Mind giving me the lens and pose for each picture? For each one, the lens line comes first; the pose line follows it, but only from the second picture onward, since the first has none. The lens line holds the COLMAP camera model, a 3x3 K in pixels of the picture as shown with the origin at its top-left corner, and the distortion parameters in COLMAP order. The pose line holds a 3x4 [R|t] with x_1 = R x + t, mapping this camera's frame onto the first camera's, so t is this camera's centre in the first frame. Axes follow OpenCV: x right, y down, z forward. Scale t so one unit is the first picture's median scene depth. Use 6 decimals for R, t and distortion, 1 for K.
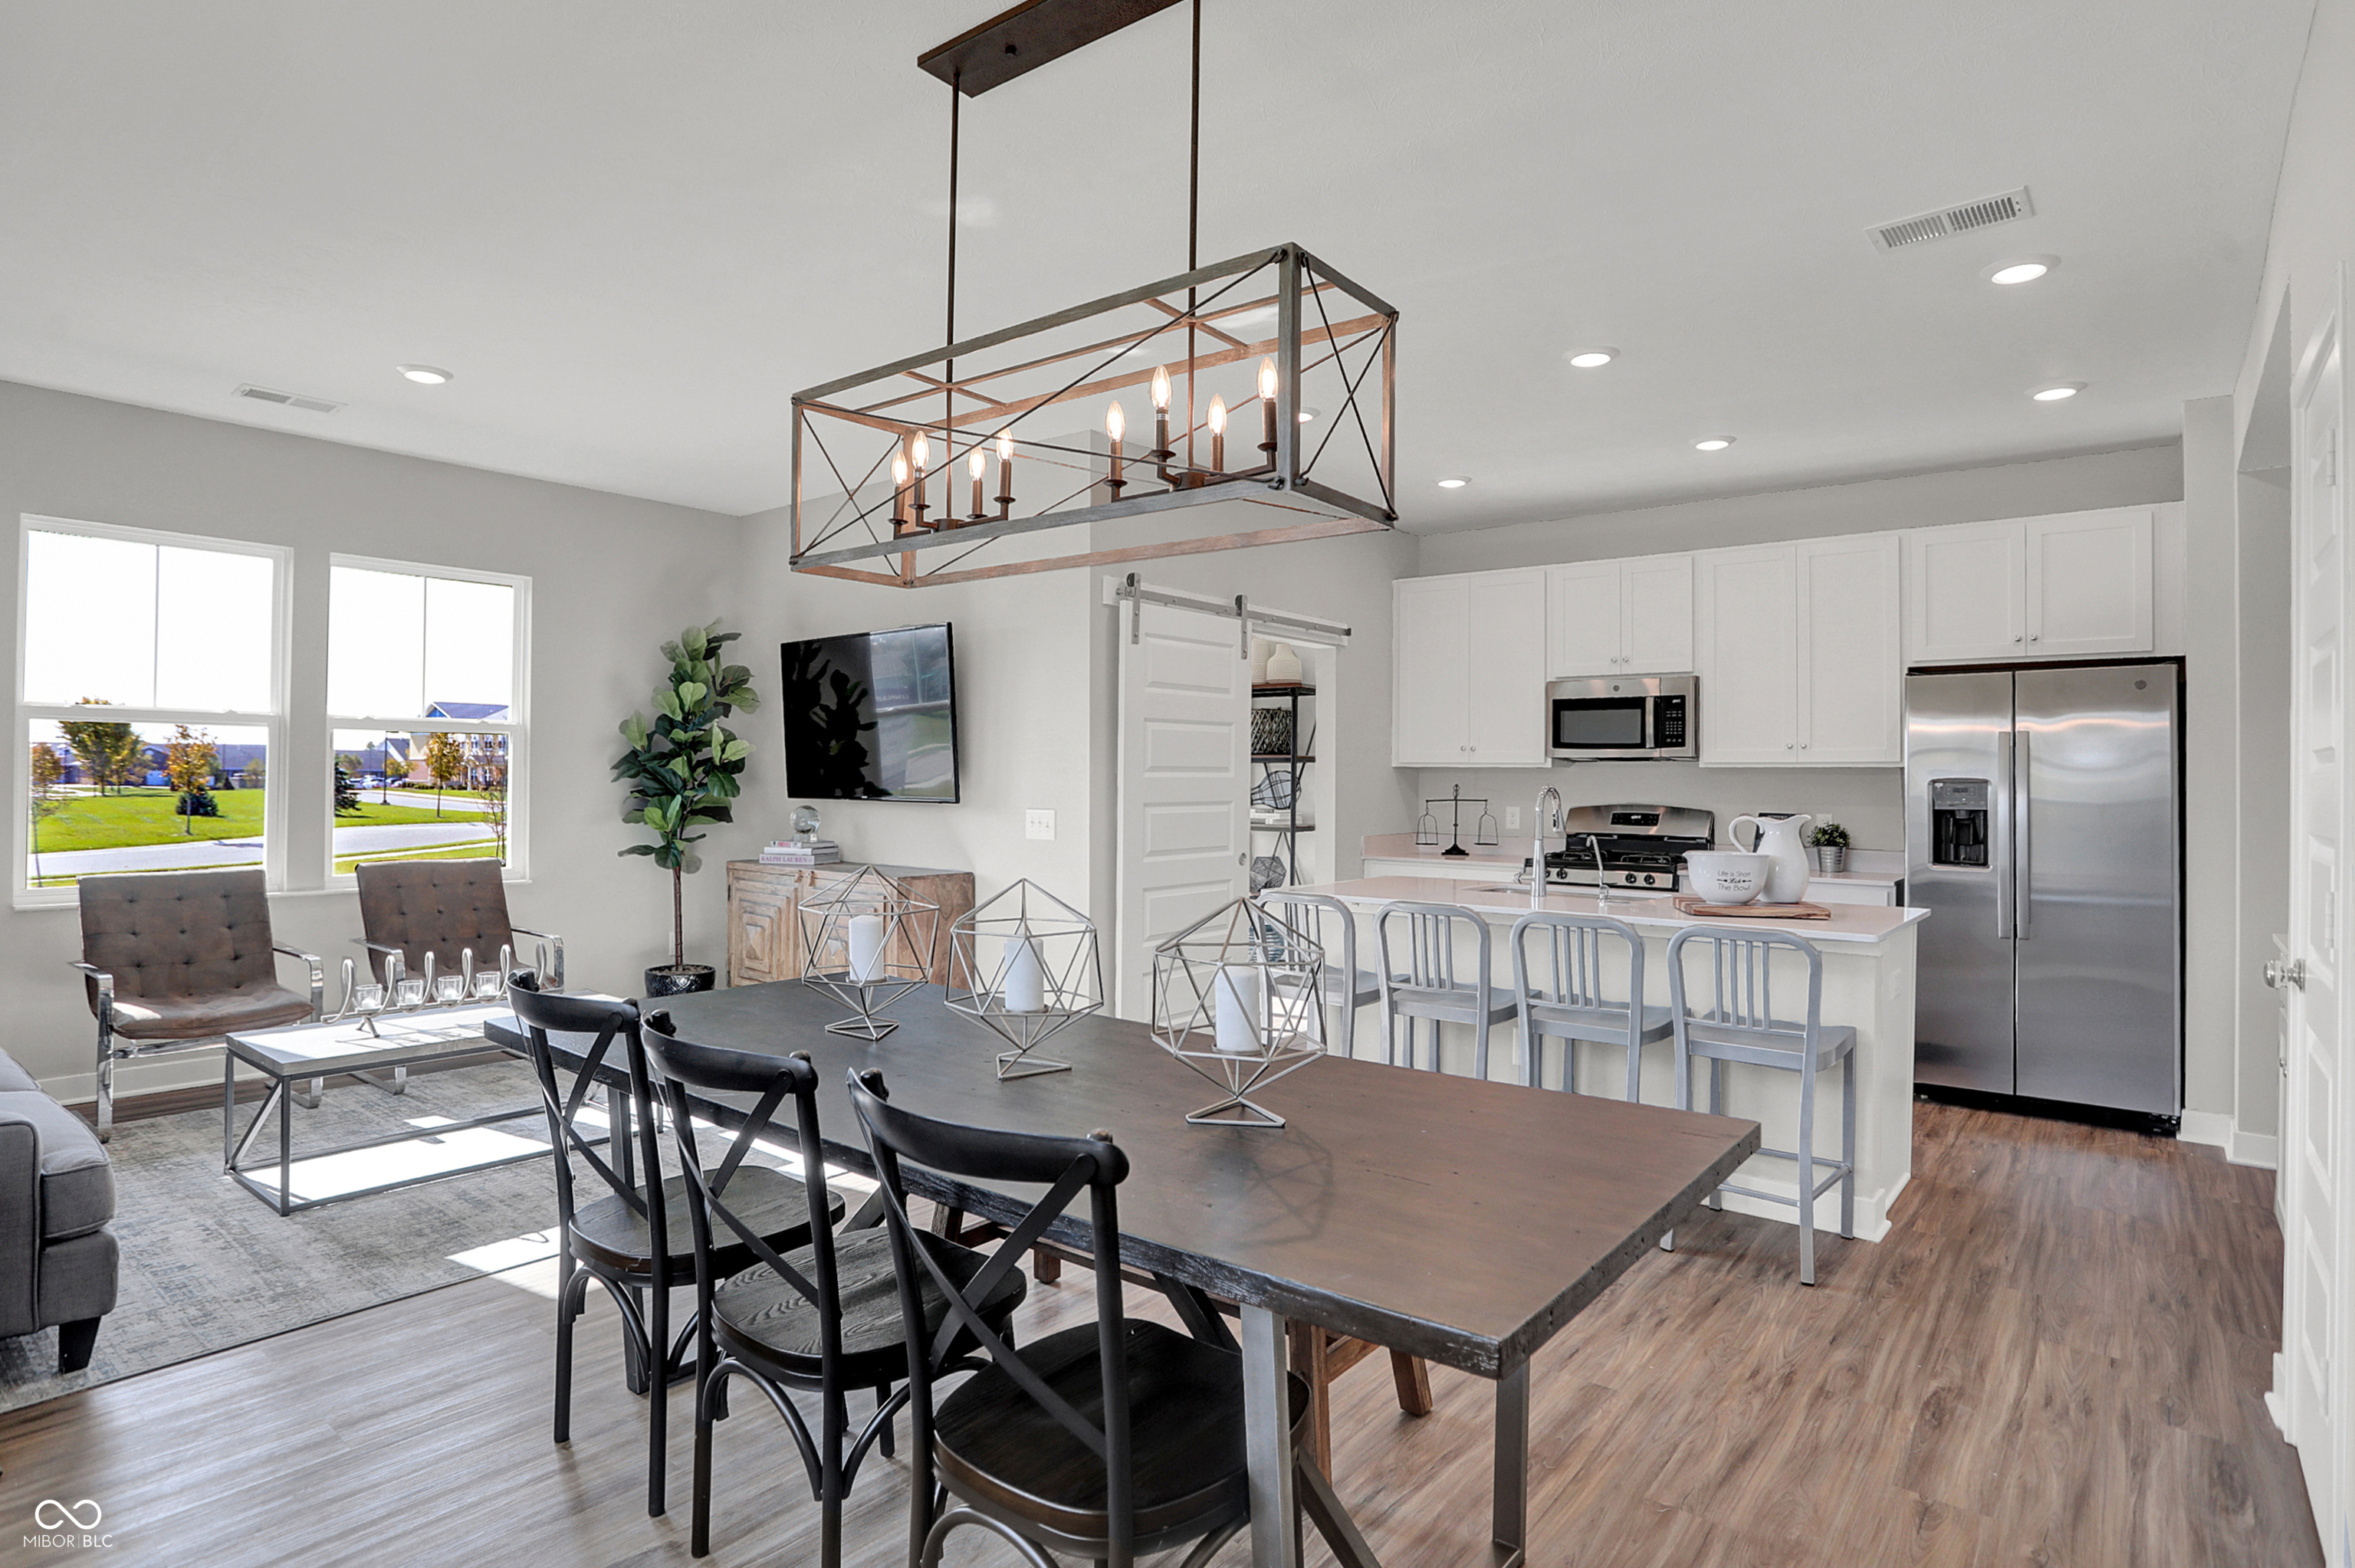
lens RADIAL K [[1217.4, 0, 1215.7], [0, 1217.4, 758.0], [0, 0, 1]] dist [-0.060227, 0.016168]
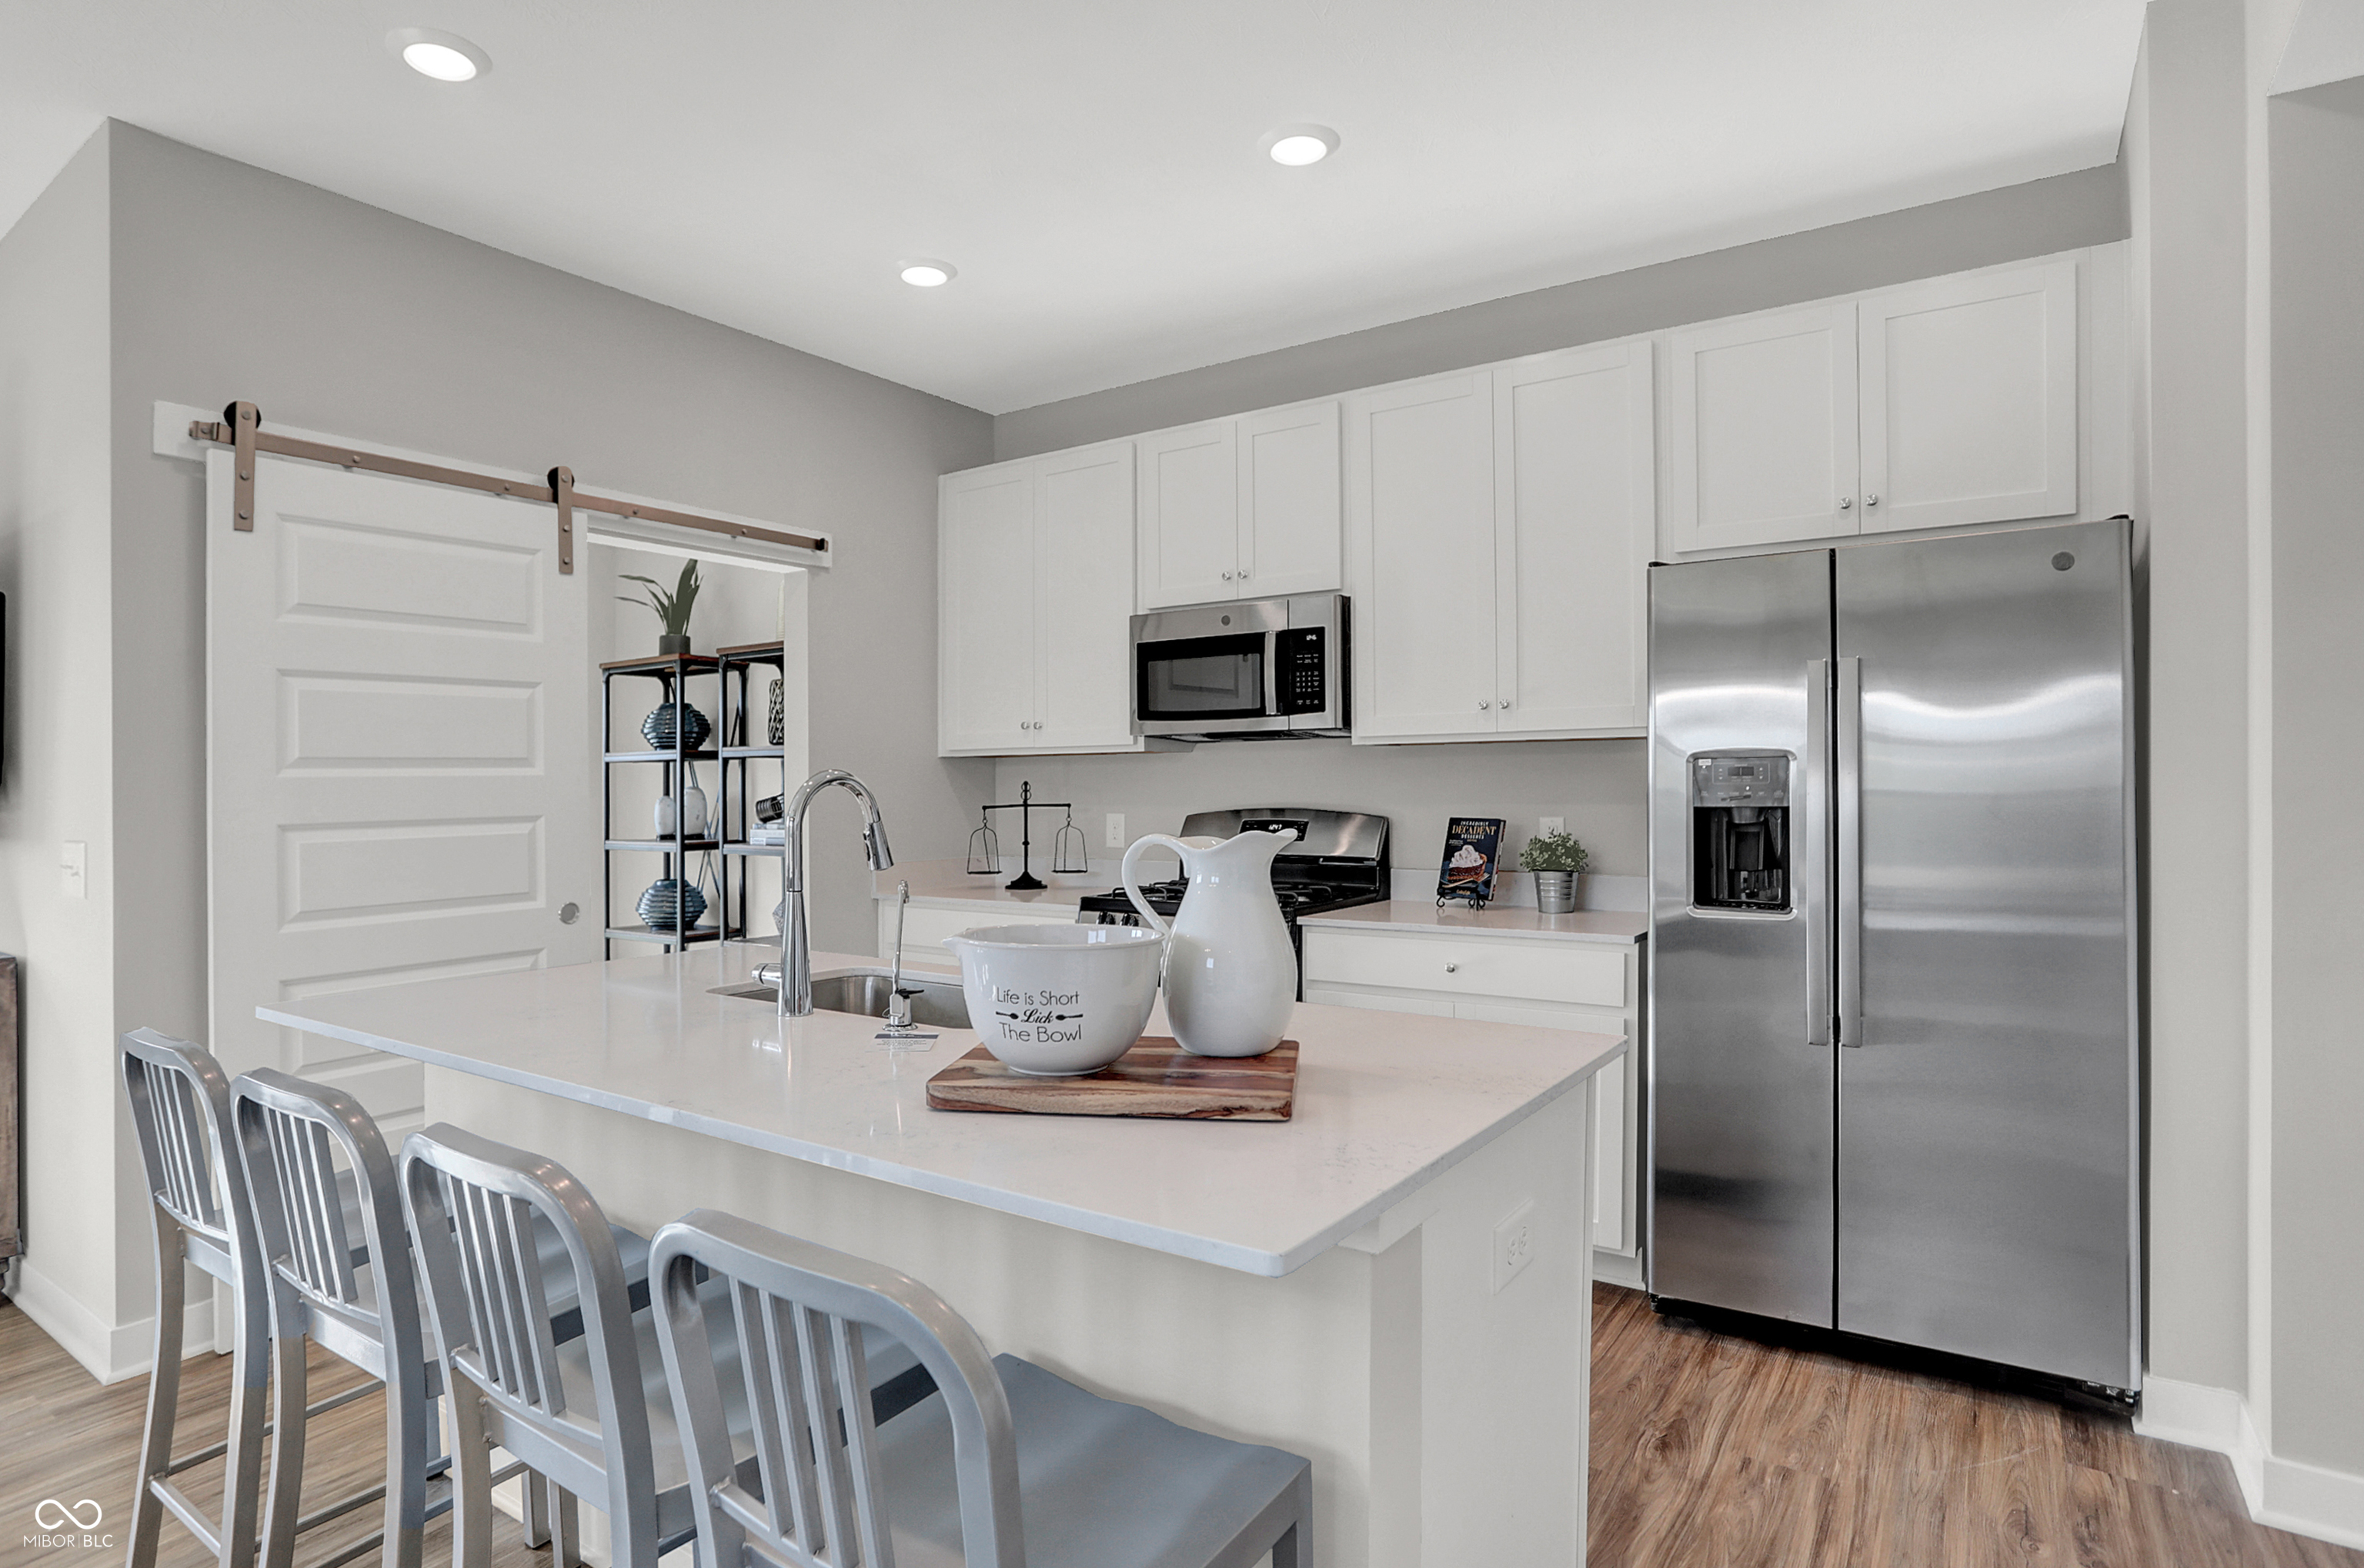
lens RADIAL K [[1222.2, 0, 1179.3], [0, 1222.2, 803.2], [0, 0, 1]] dist [-0.060227, 0.016168]
pose [[0.997871, -0.020253, 0.061996, 0.303756], [0.018372, 0.999358, 0.030755, 0.018355], [-0.062579, -0.029551, 0.997602, 0.423922]]
